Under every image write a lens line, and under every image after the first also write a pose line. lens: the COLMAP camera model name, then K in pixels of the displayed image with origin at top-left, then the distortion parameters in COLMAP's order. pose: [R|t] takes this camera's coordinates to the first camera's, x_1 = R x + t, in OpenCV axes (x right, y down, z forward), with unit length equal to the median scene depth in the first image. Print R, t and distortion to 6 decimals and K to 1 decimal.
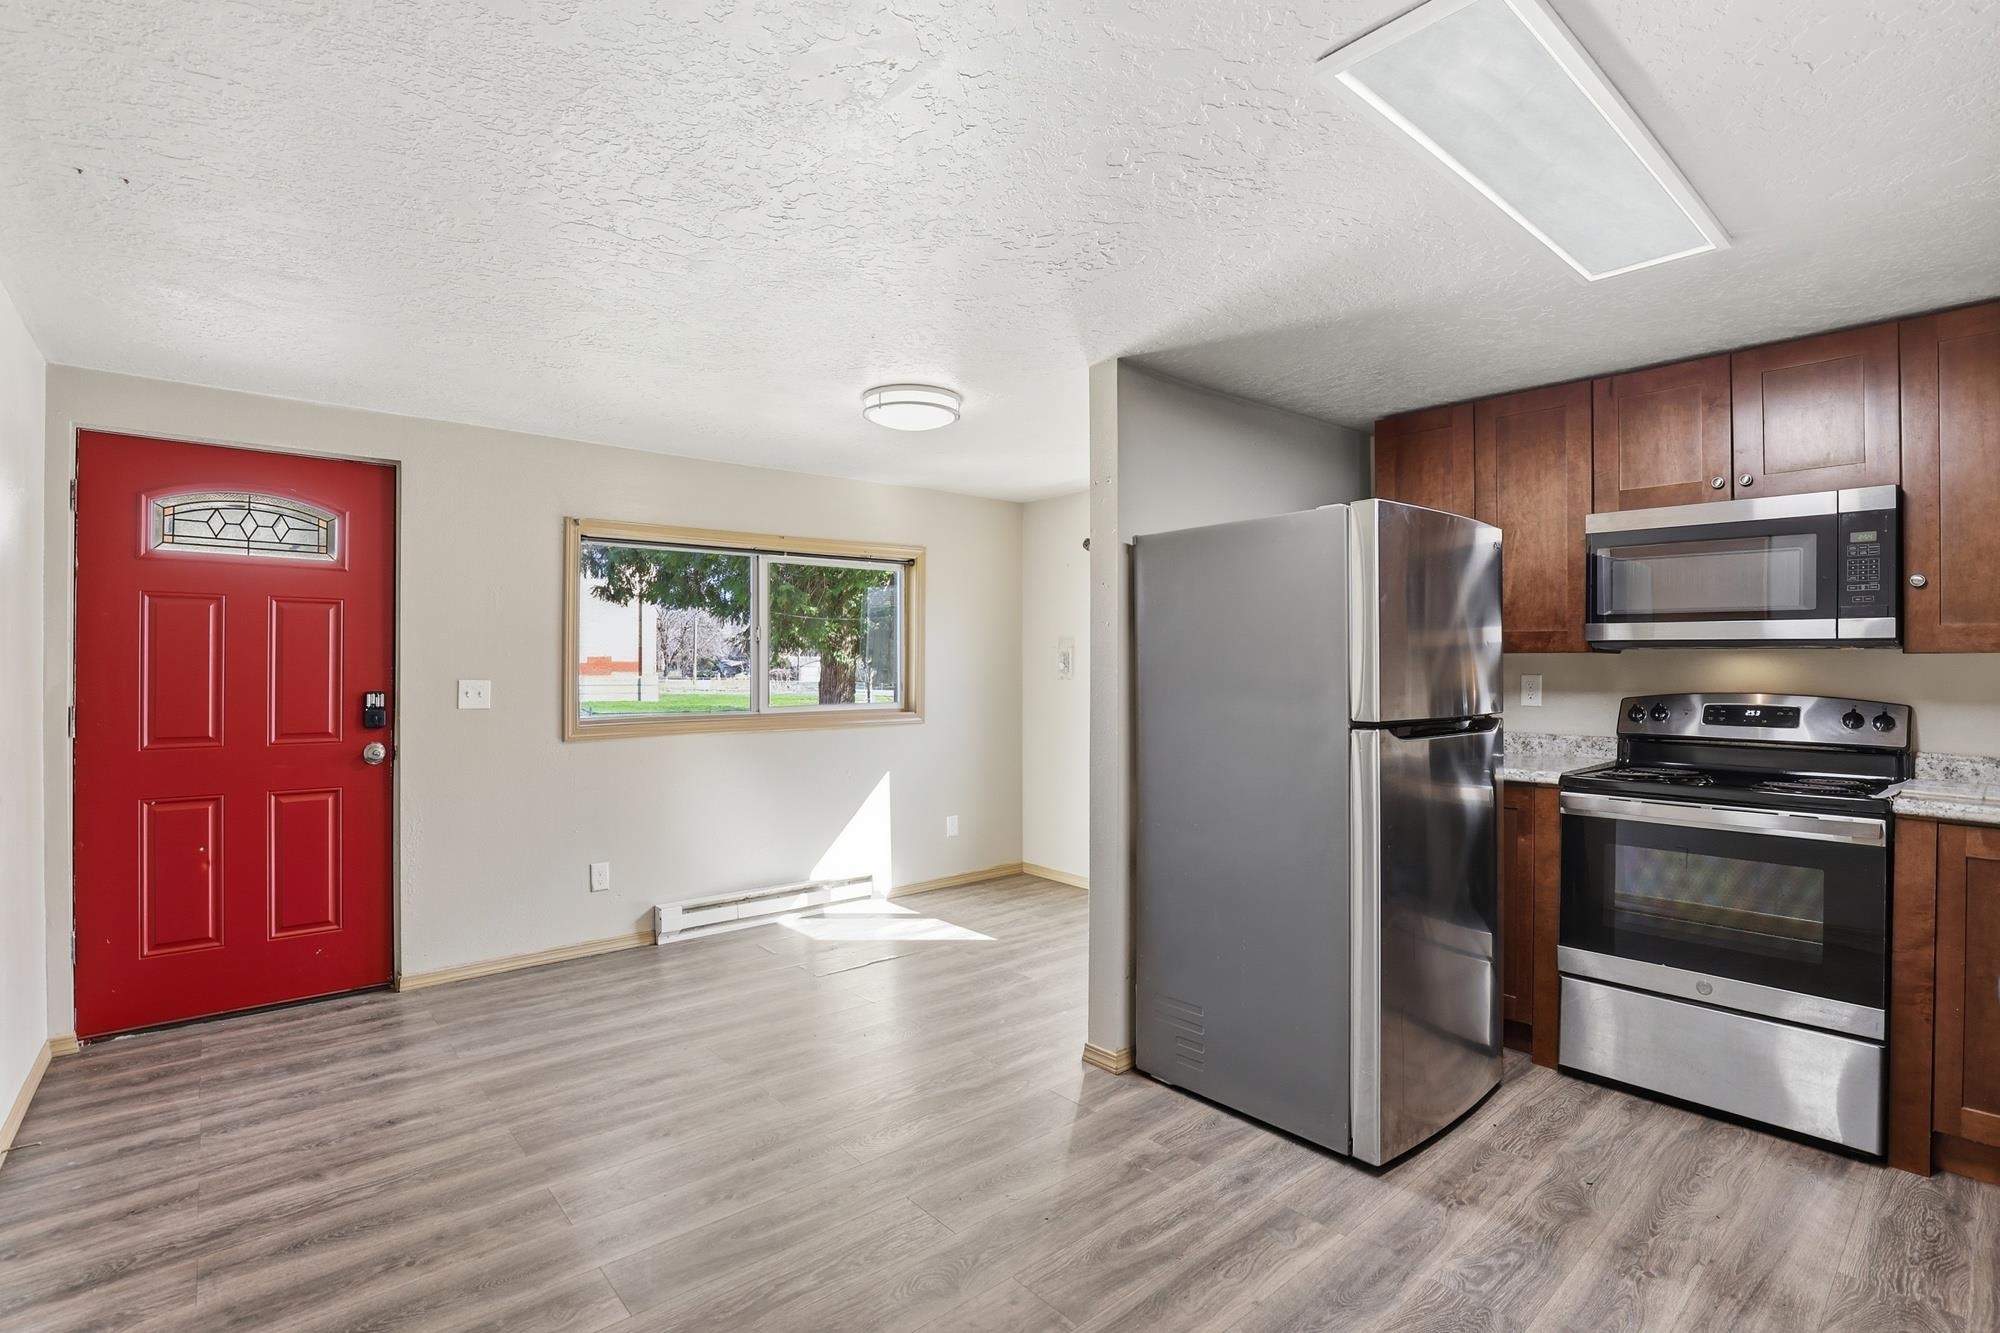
lens RADIAL K [[927.0, 0, 1003.7], [0, 927.0, 663.7], [0, 0, 1]] dist [-0.038214, 0.008093]
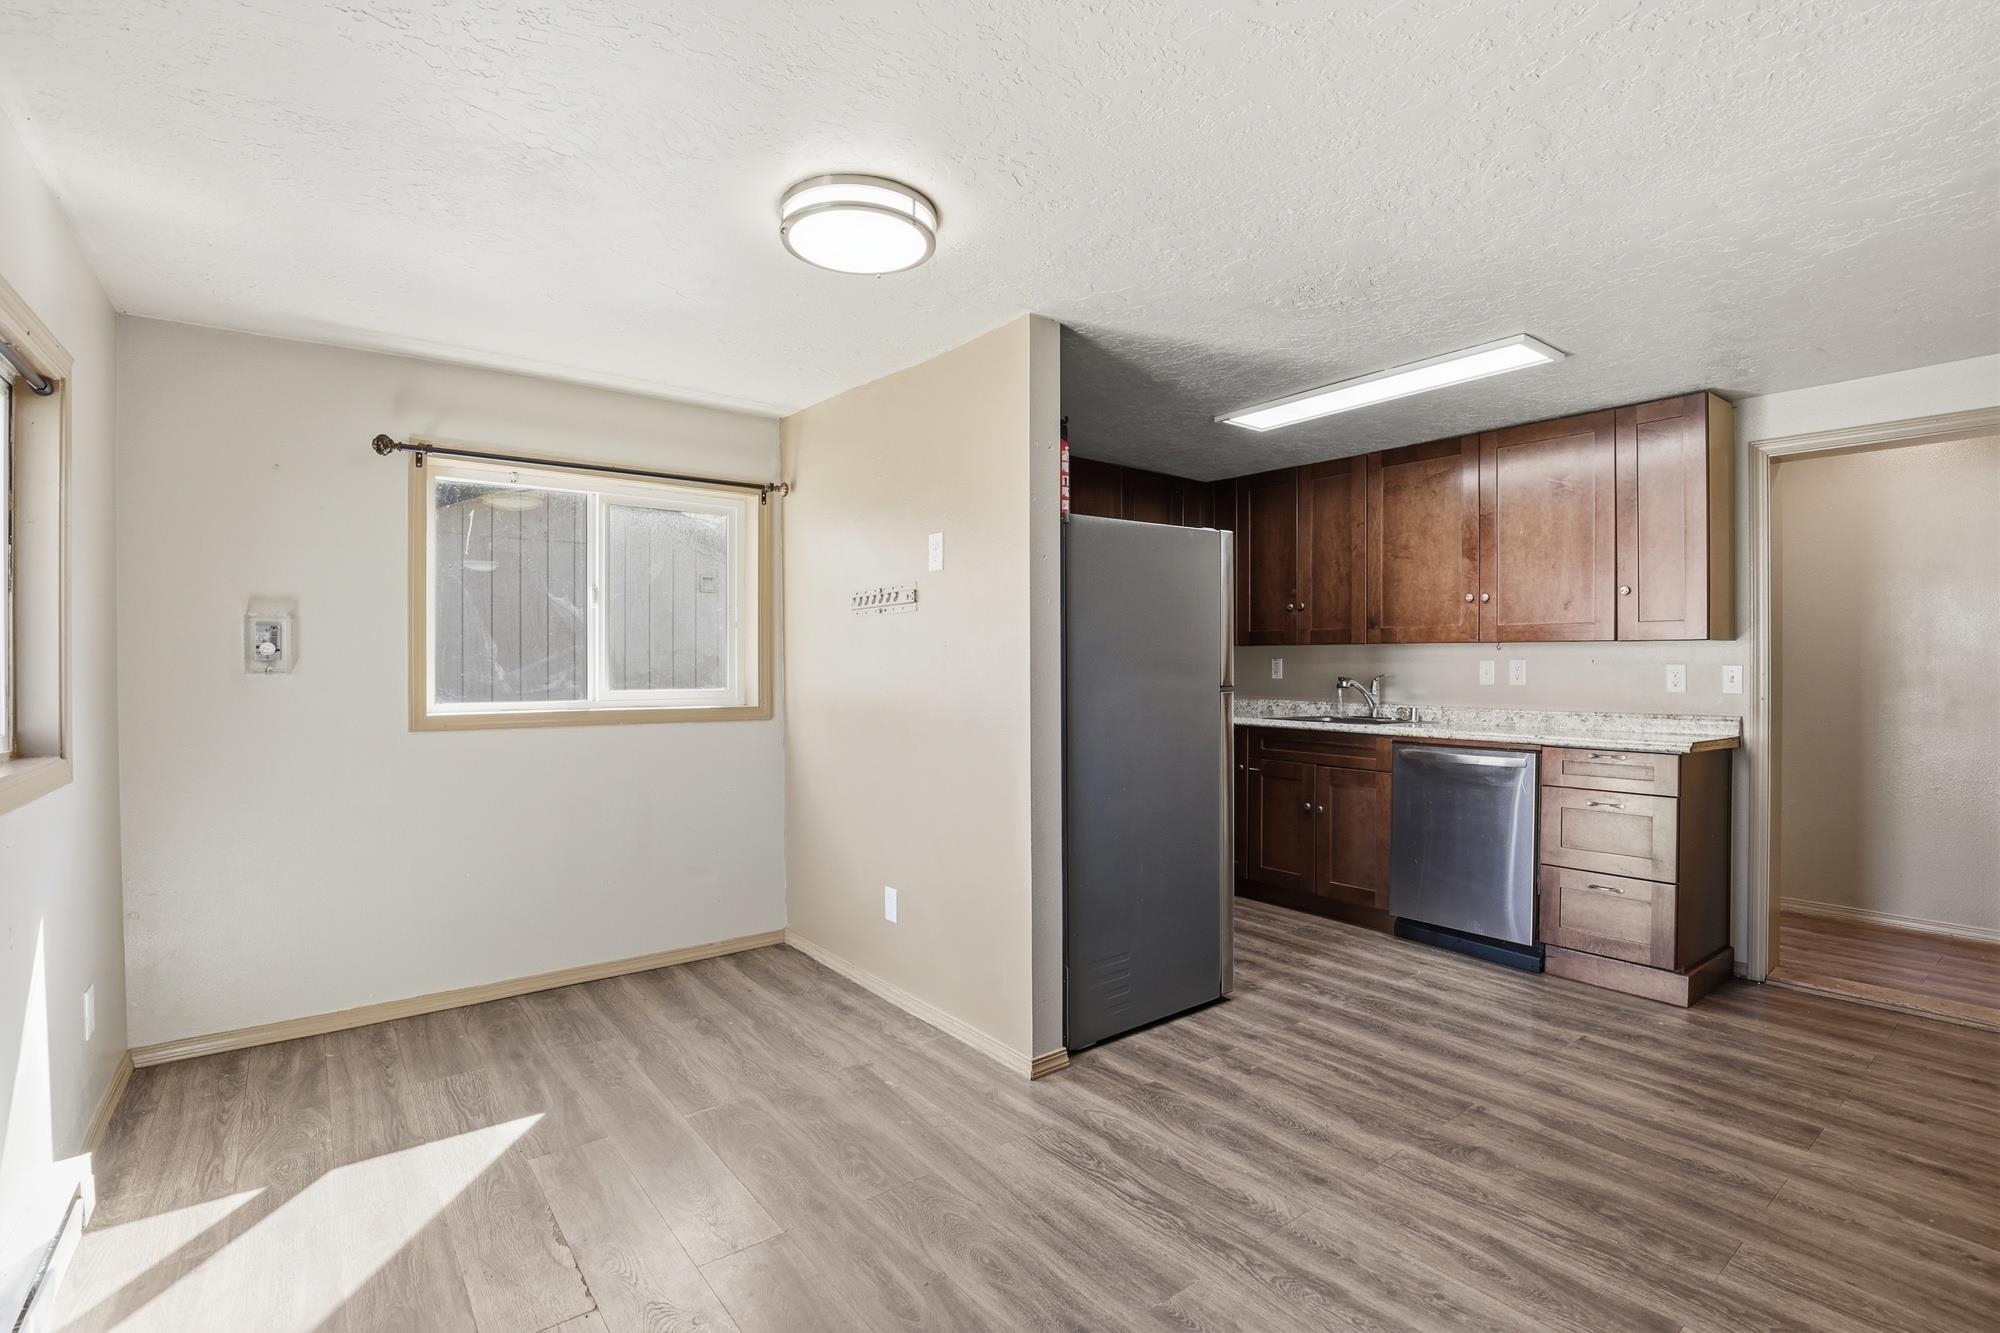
lens RADIAL K [[917.4, 0, 1005.5], [0, 917.4, 670.0], [0, 0, 1]] dist [-0.039144, 0.008823]
pose [[0.054219, -0.011136, 0.998467, -0.792202], [-0.000030, 0.999938, 0.011154, 0.016966], [-0.998529, -0.000635, 0.054215, 0.962458]]
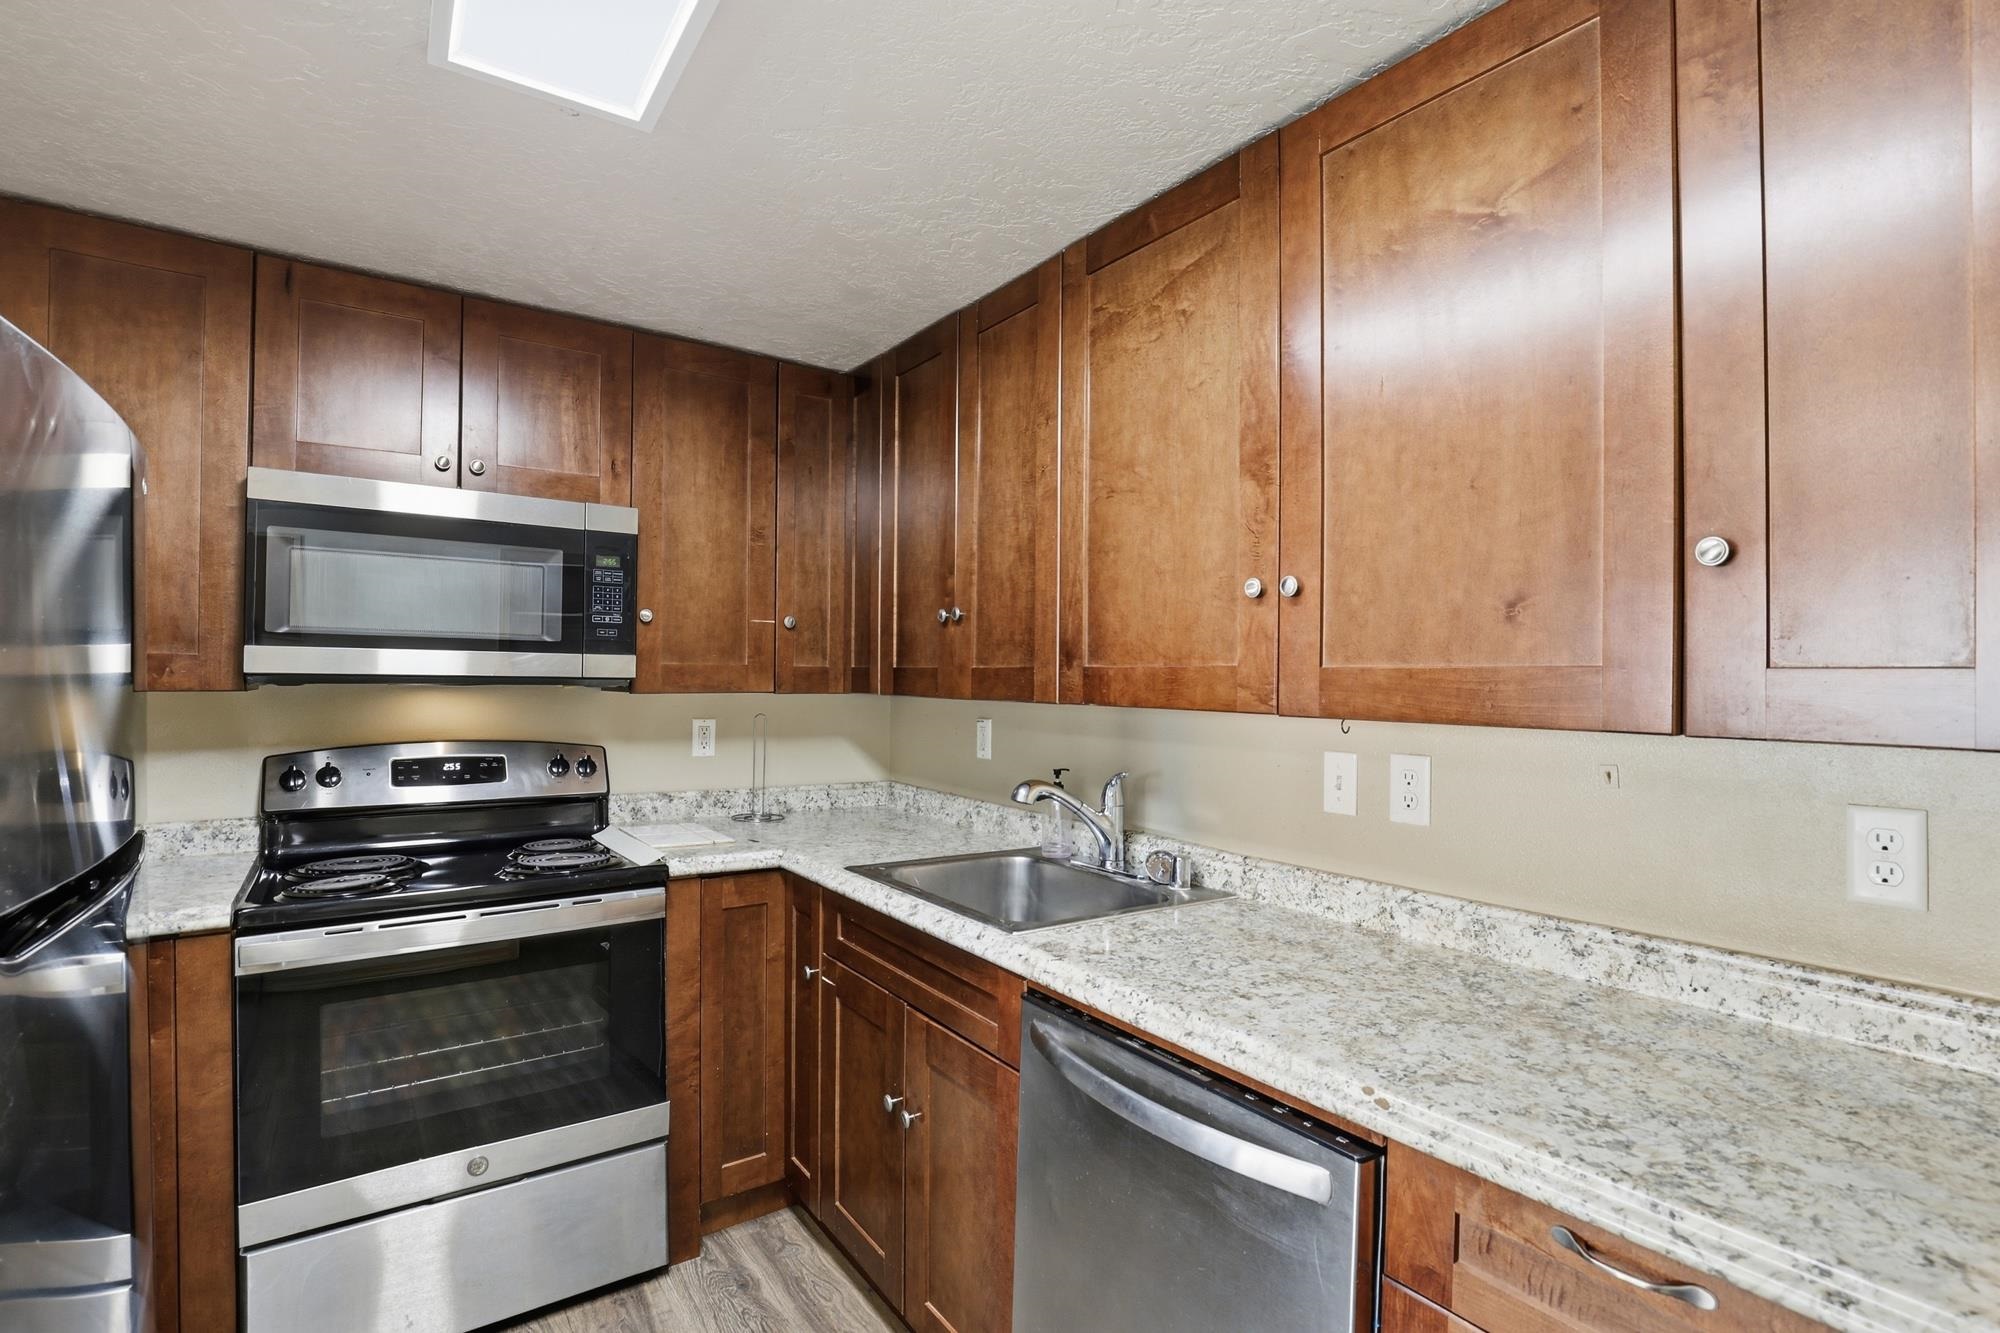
lens RADIAL K [[923.4, 0, 1007.2], [0, 923.4, 676.5], [0, 0, 1]] dist [-0.032005, 0.000645]
pose [[0.096073, -0.001696, 0.995373, 0.087274], [-0.007735, 0.999967, 0.002451, -0.028294], [-0.995344, -0.007934, 0.096057, 0.435767]]
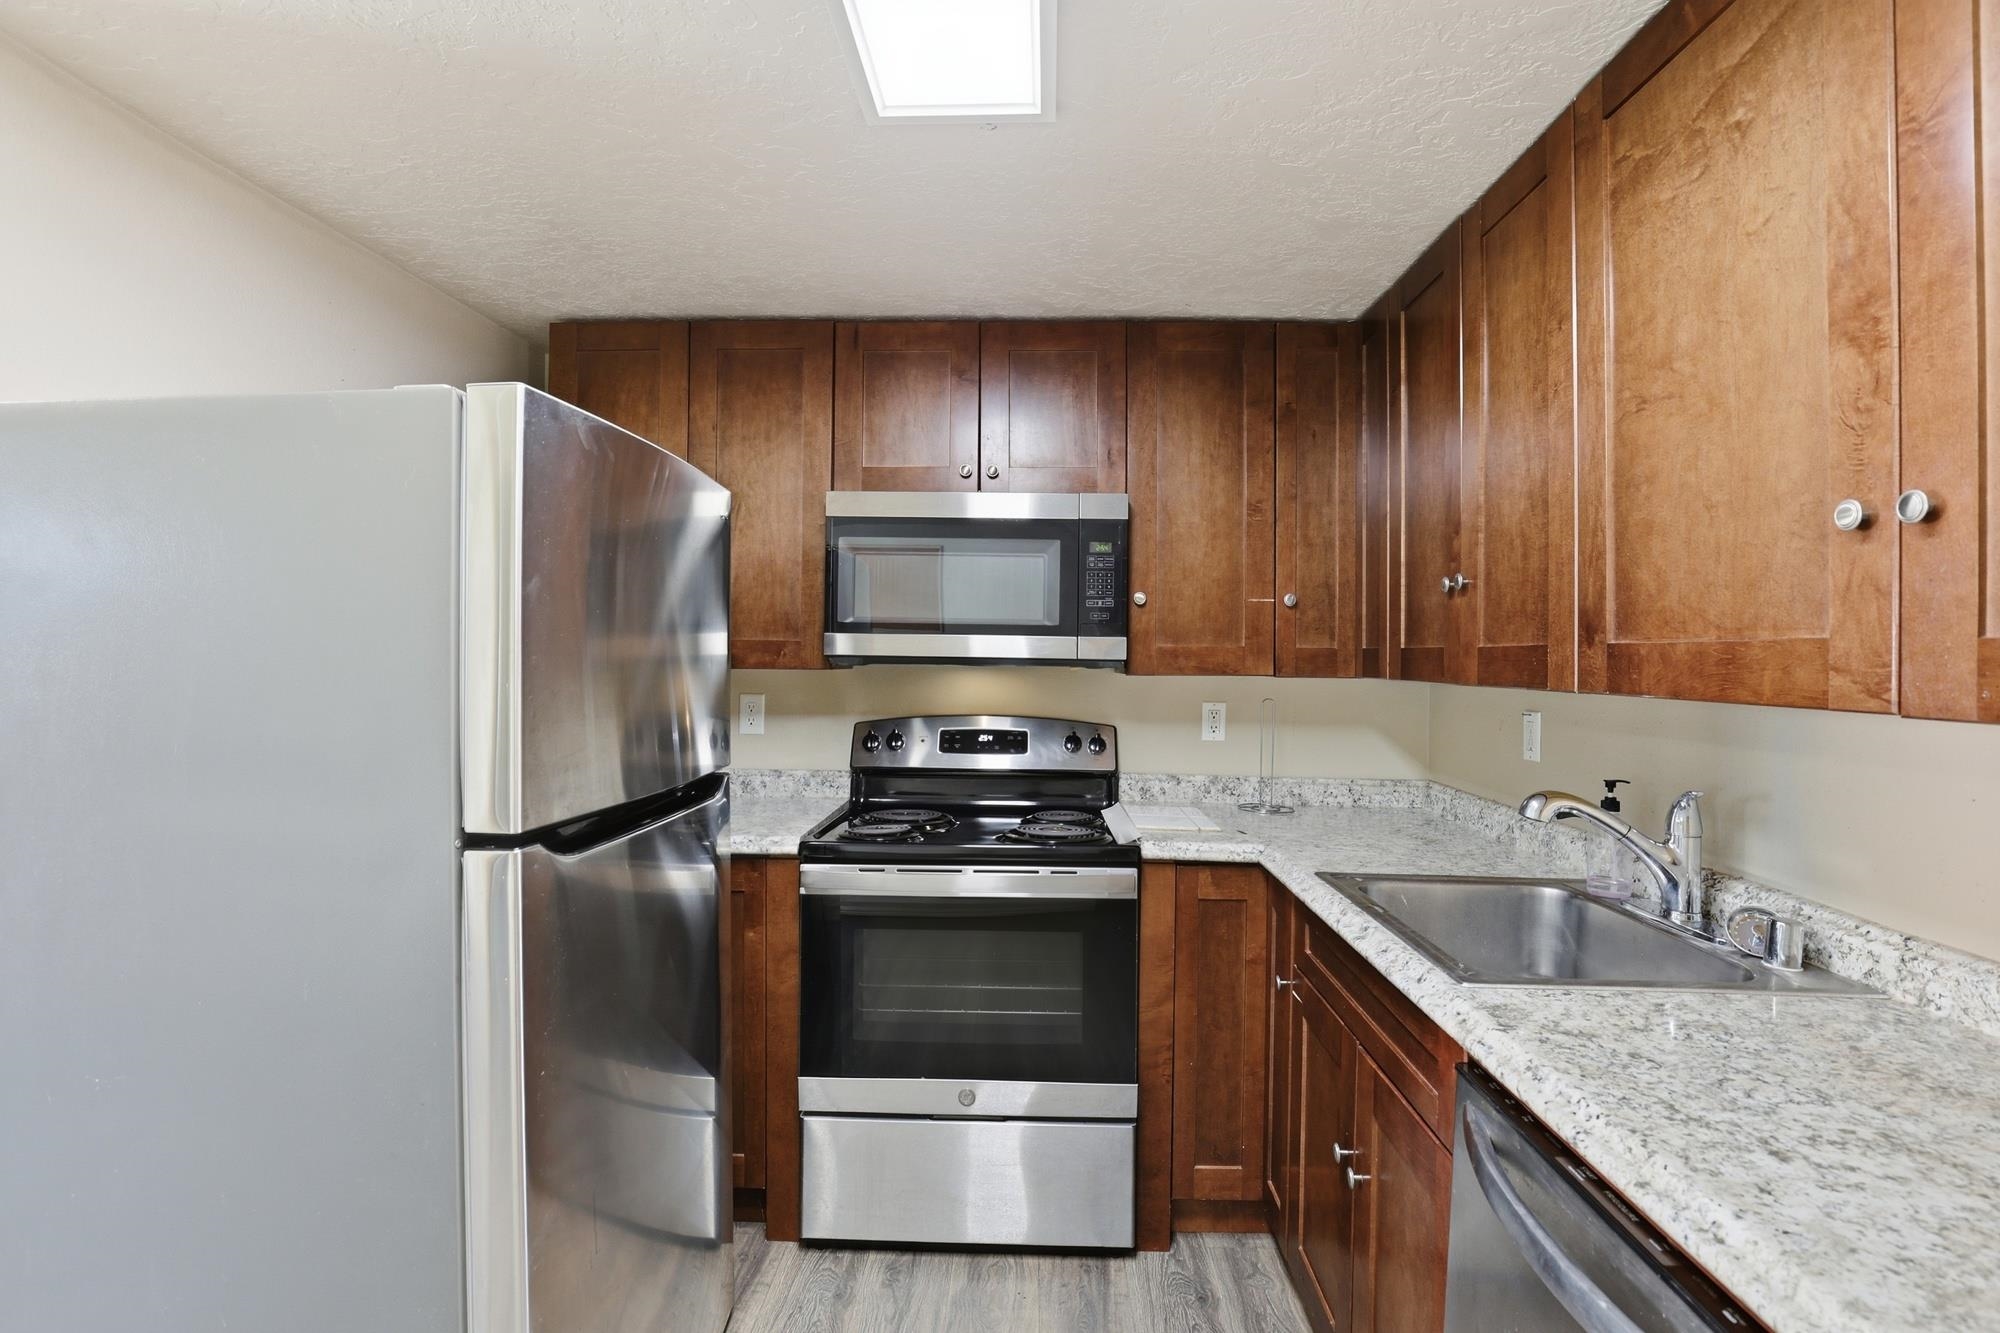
lens RADIAL K [[935.7, 0, 1003.4], [0, 935.7, 650.7], [0, 0, 1]] dist [-0.038469, 0.008384]
pose [[0.682044, 0.008607, 0.731261, 0.165055], [-0.006908, 0.999962, -0.005327, -0.025632], [-0.731279, -0.001419, 0.682077, 0.353792]]
